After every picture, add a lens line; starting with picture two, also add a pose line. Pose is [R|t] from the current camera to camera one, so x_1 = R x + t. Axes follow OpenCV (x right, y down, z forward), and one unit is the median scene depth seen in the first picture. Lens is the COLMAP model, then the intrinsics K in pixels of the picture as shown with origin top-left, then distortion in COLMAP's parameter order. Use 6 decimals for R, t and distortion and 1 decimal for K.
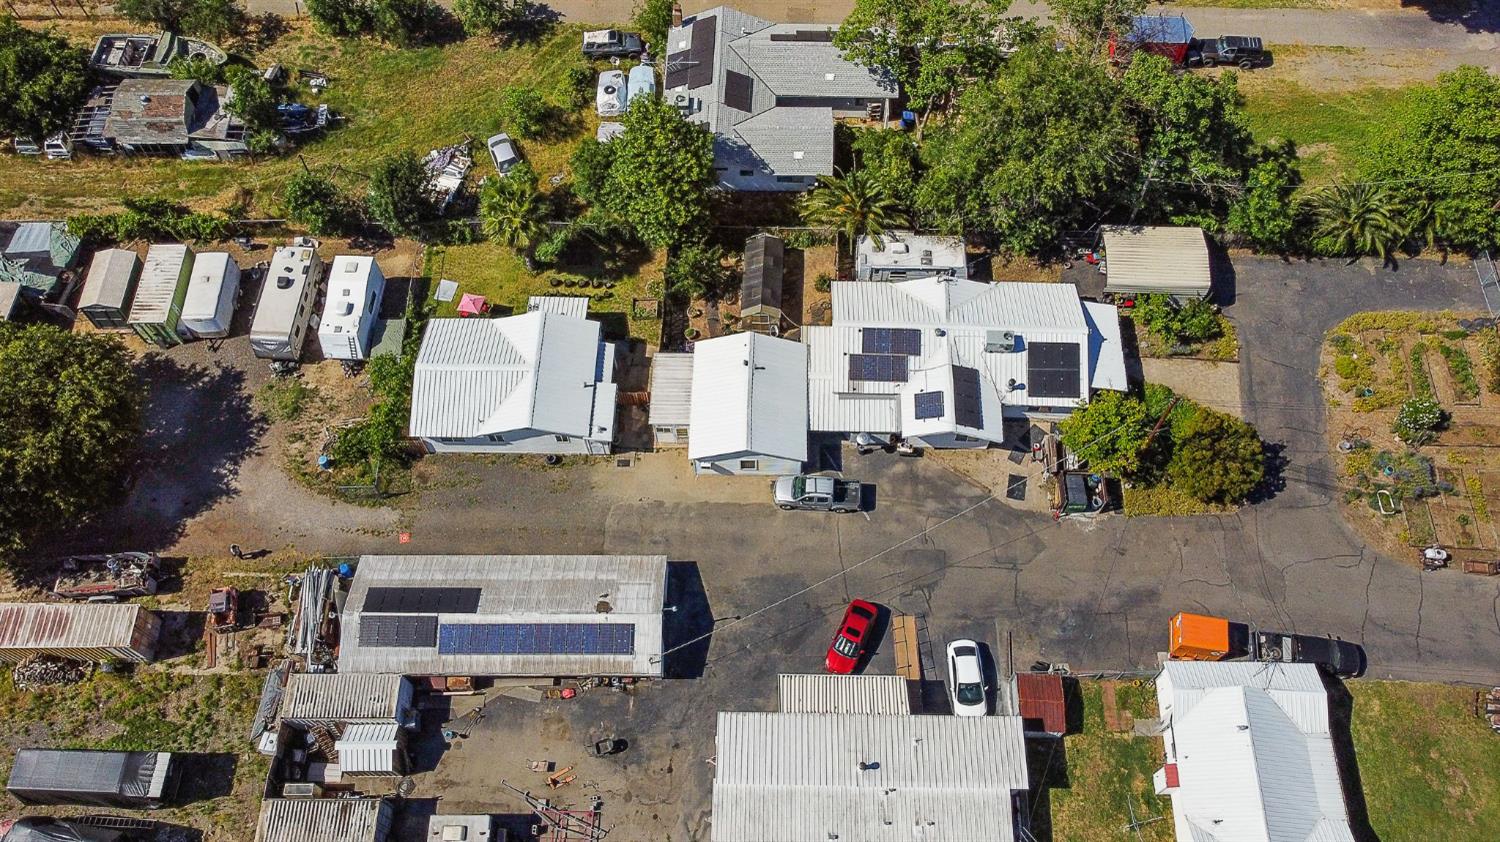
lens RADIAL K [[1171.2, 0, 755.3], [0, 1171.2, 422.3], [0, 0, 1]] dist [0.000483, -0.001711]
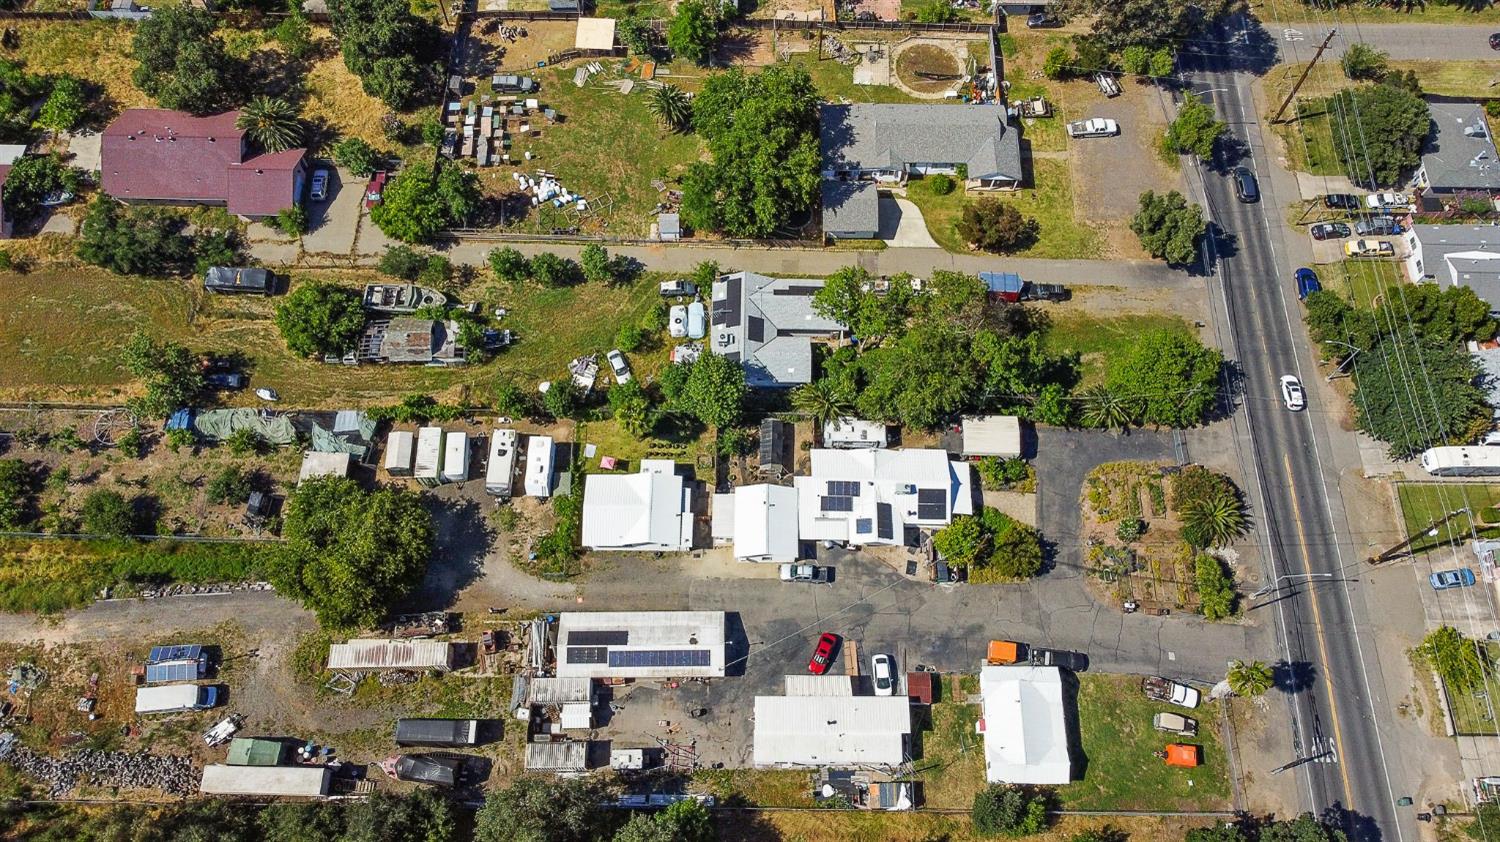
lens RADIAL K [[1125.4, 0, 755.8], [0, 1125.4, 419.5], [0, 0, 1]] dist [0.013031, -0.023996]
pose [[0.999542, -0.006718, 0.029509, -0.071344], [0.004525, 0.997264, 0.073784, -0.304496], [-0.029924, -0.073617, 0.996838, -0.730183]]
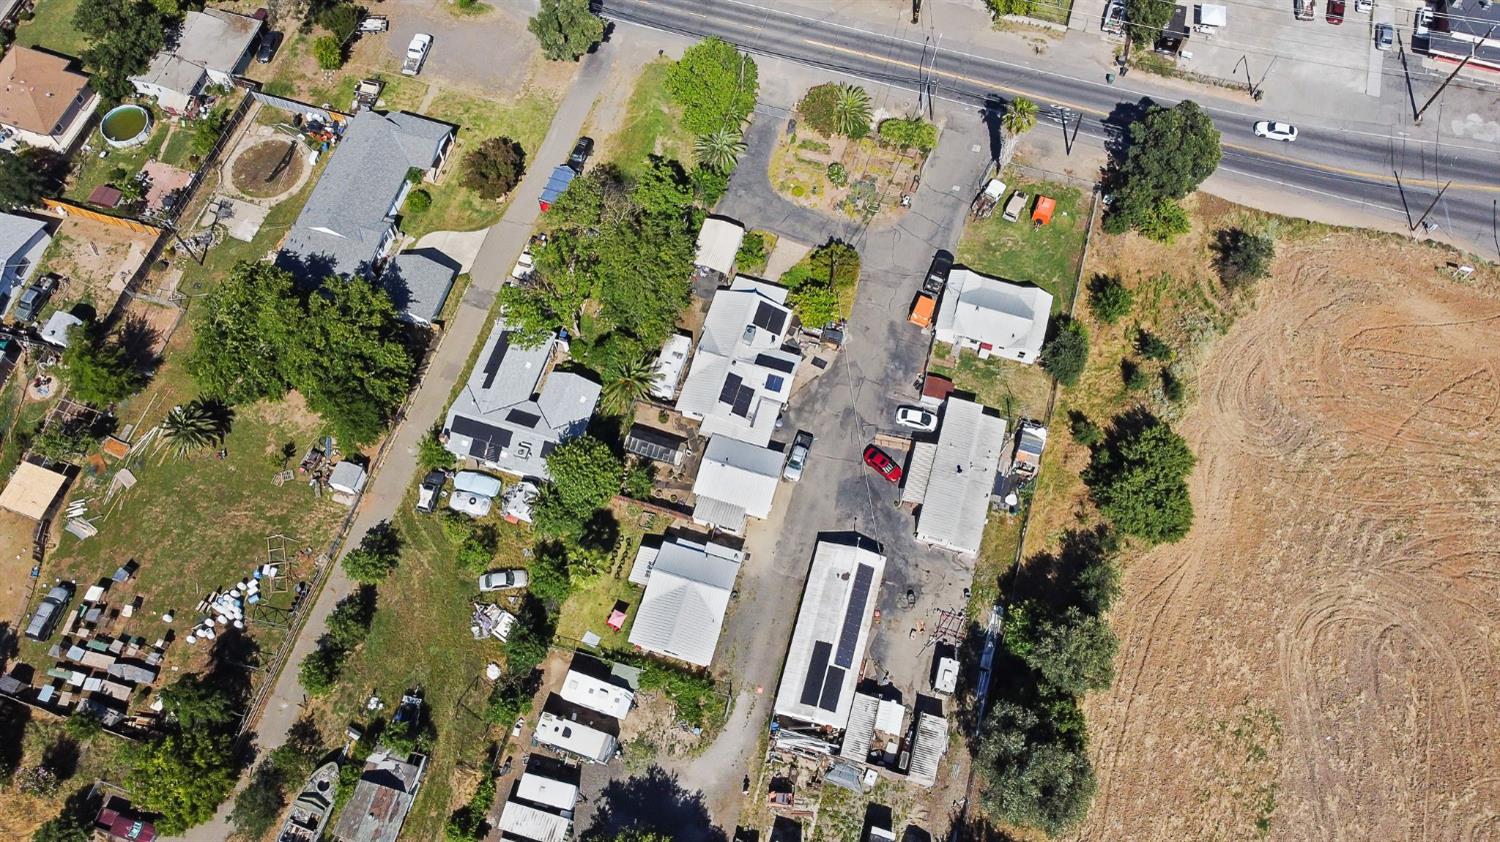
lens RADIAL K [[1125.4, 0, 755.8], [0, 1125.4, 419.5], [0, 0, 1]] dist [0.013031, -0.023996]
pose [[0.262676, -0.872183, 0.412673, -0.604068], [0.844430, 0.414728, 0.339027, -0.584503], [-0.466840, 0.259419, 0.845436, -0.425289]]
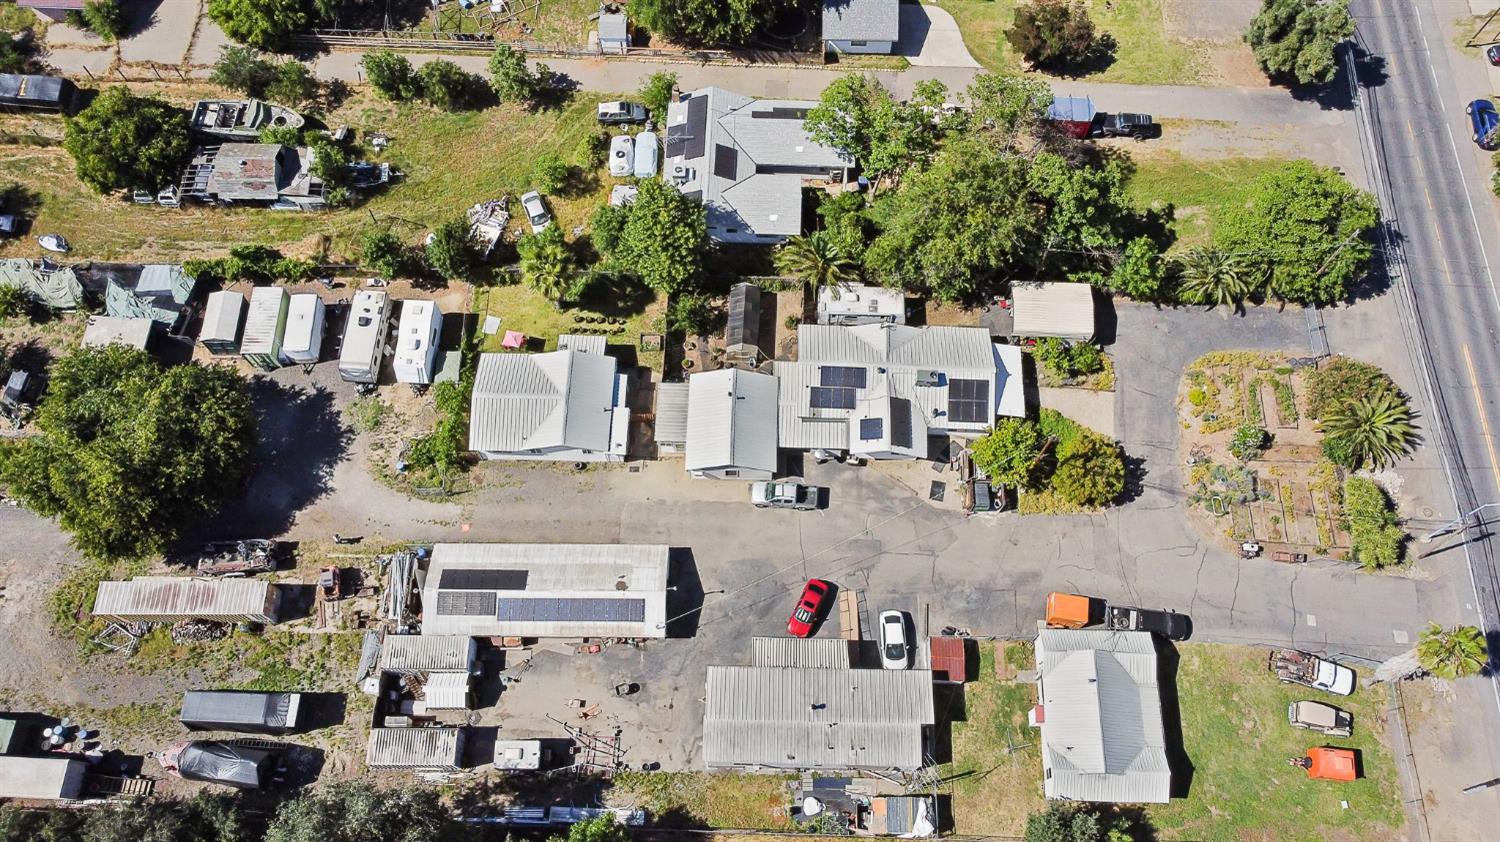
lens RADIAL K [[1125.4, 0, 755.8], [0, 1125.4, 419.5], [0, 0, 1]] dist [0.013031, -0.023996]
pose [[0.999822, 0.008171, 0.017005, -0.000534], [-0.009518, 0.996692, 0.080714, -0.120658], [-0.016290, -0.080861, 0.996592, -0.232532]]
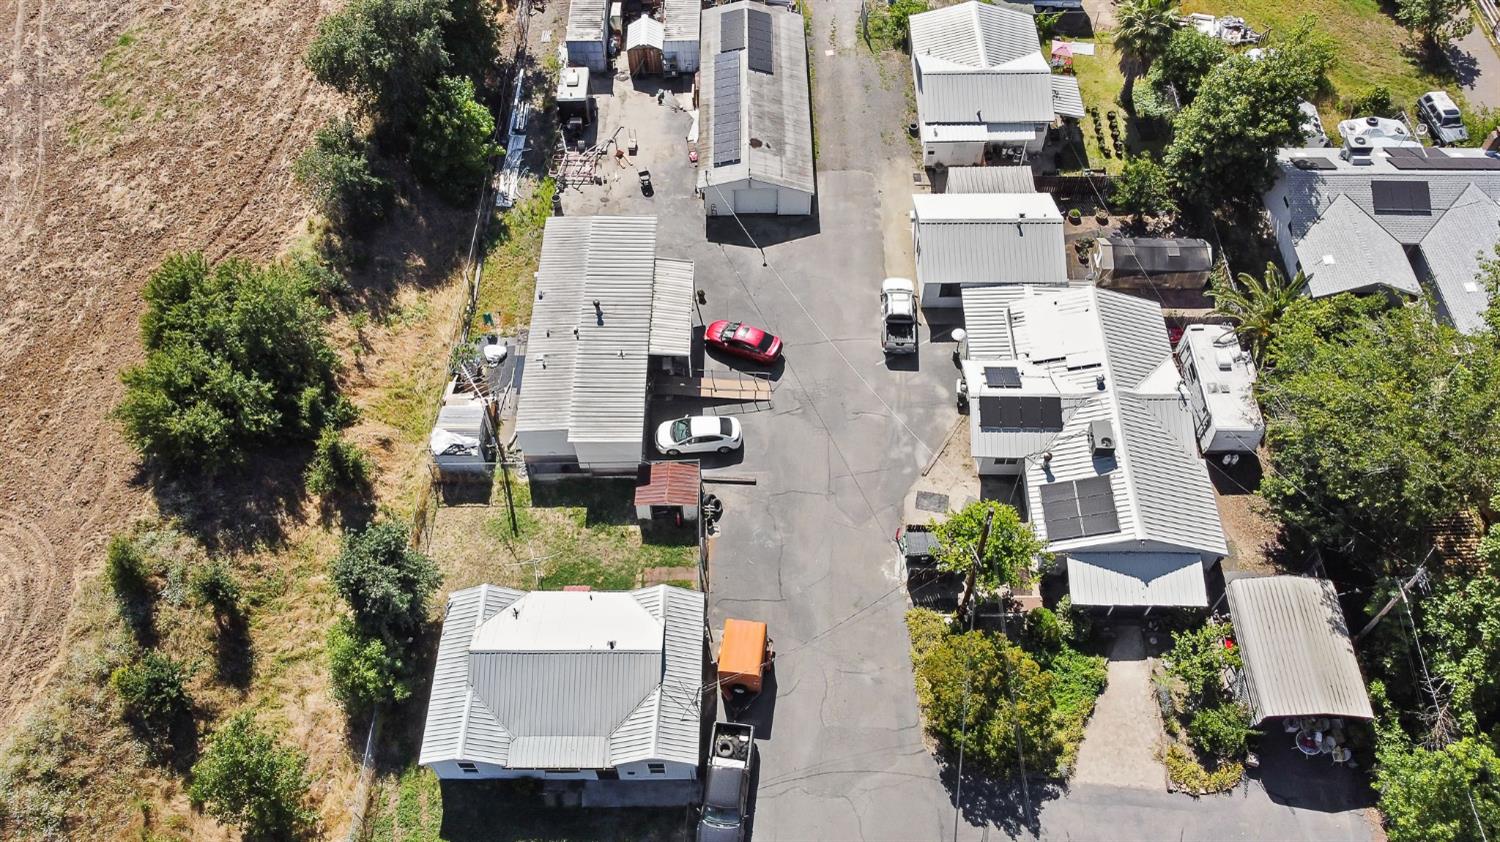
lens RADIAL K [[1125.4, 0, 755.8], [0, 1125.4, 419.5], [0, 0, 1]] dist [0.013031, -0.023996]
pose [[0.021176, 0.824473, -0.565505, 0.621400], [-0.878492, 0.285374, 0.383162, -0.159197], [0.477287, 0.488678, 0.730336, 0.309415]]
